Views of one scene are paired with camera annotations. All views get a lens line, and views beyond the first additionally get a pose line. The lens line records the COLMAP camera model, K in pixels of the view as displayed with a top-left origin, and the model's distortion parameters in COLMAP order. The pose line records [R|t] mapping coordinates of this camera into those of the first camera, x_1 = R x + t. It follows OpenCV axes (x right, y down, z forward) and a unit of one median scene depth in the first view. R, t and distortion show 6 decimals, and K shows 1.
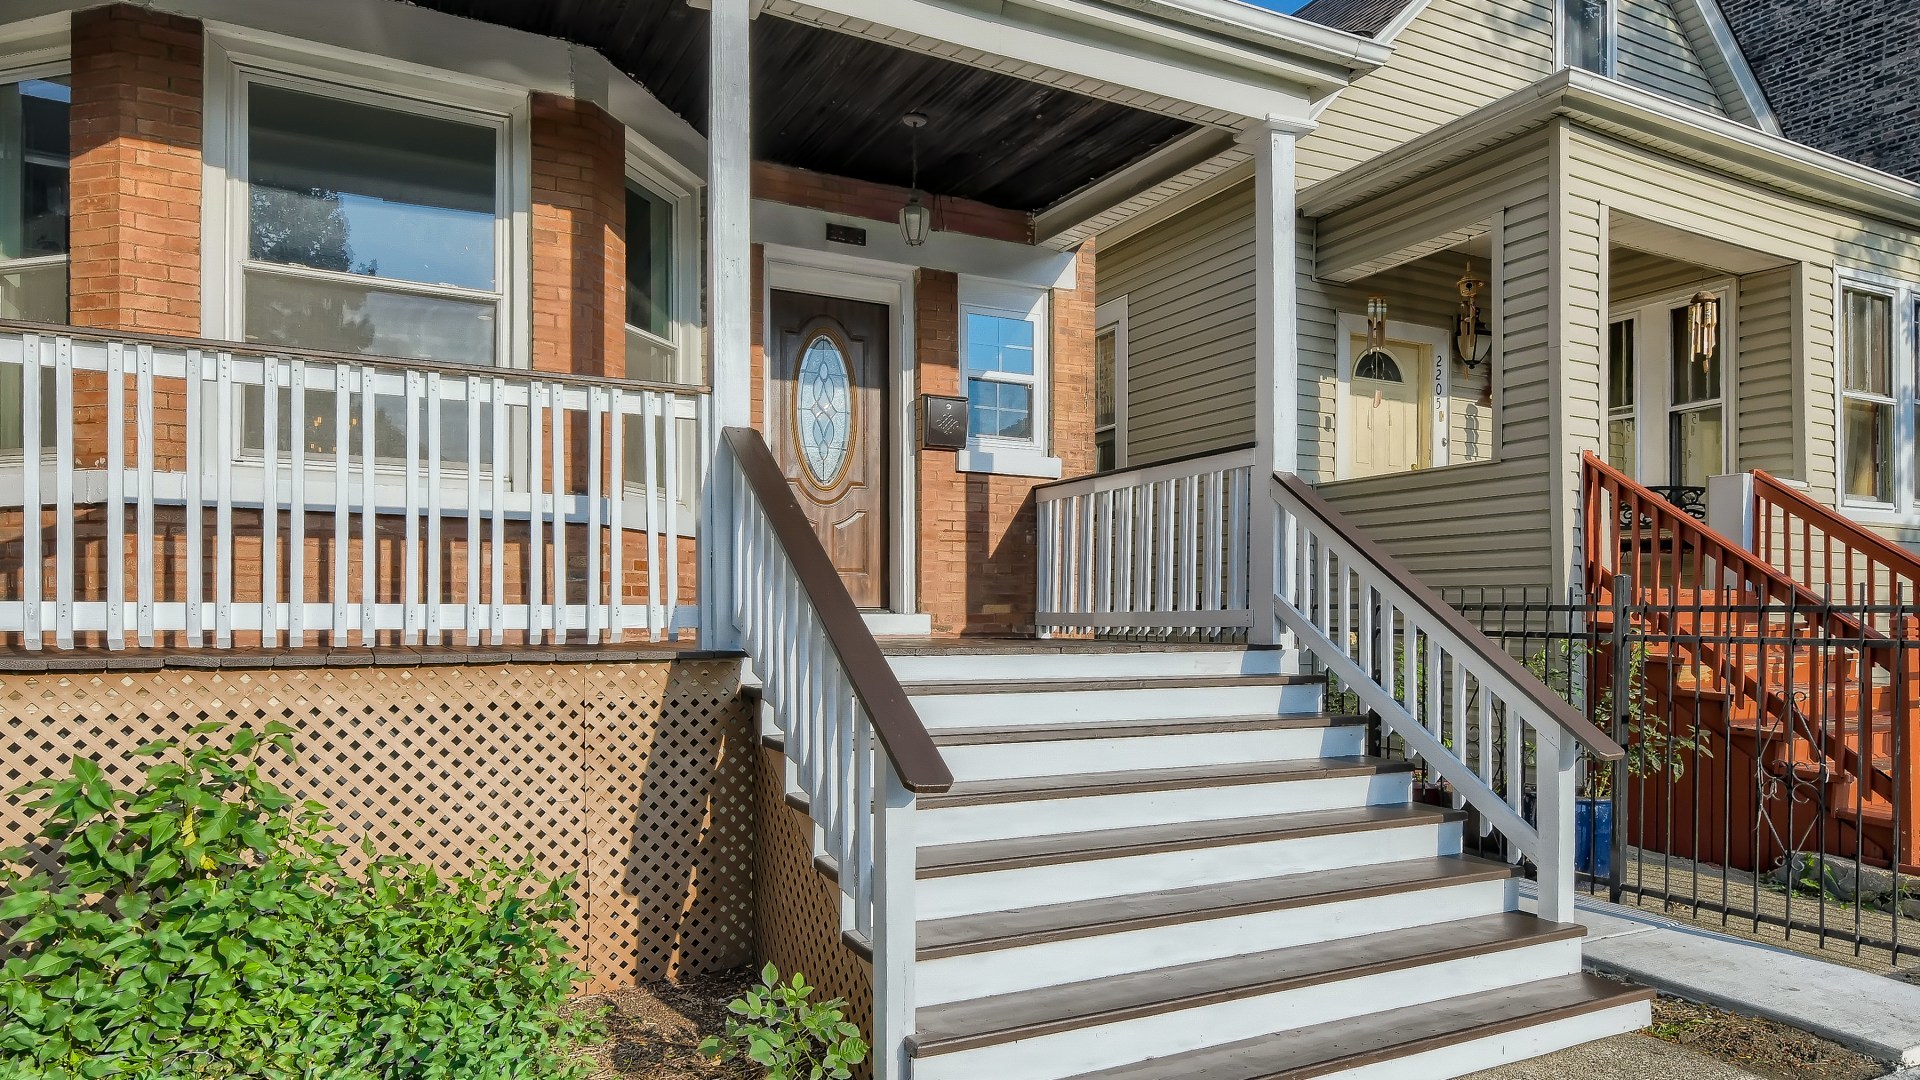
lens RADIAL K [[1076.9, 0, 958.7], [0, 1076.9, 391.4], [0, 0, 1]] dist [0.013602, -0.000885]
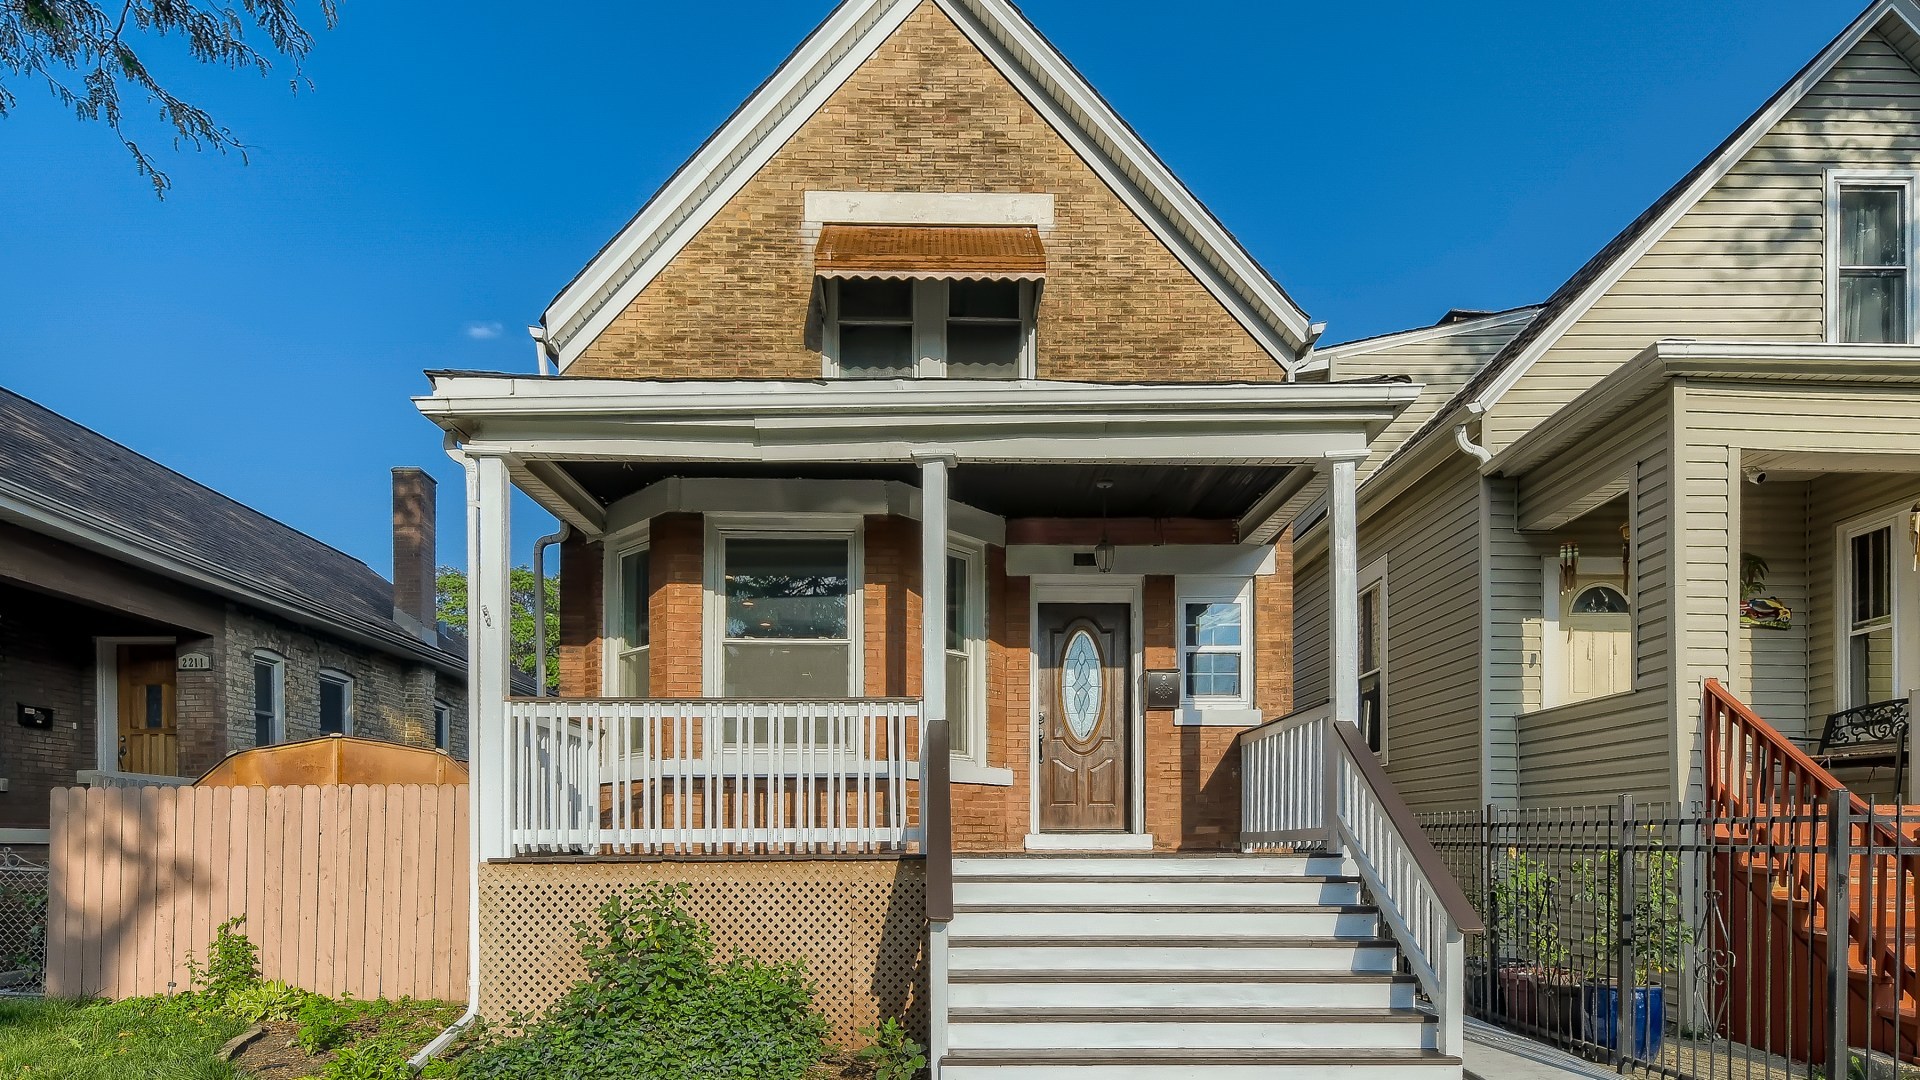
lens RADIAL K [[913.1, 0, 963.4], [0, 913.1, 509.1], [0, 0, 1]] dist [0.021364, 0.000133]
pose [[0.905859, -0.153013, -0.394977, 0.327418], [0.094133, 0.981877, -0.164486, -0.037528], [0.412988, 0.111821, 0.903846, -0.243635]]
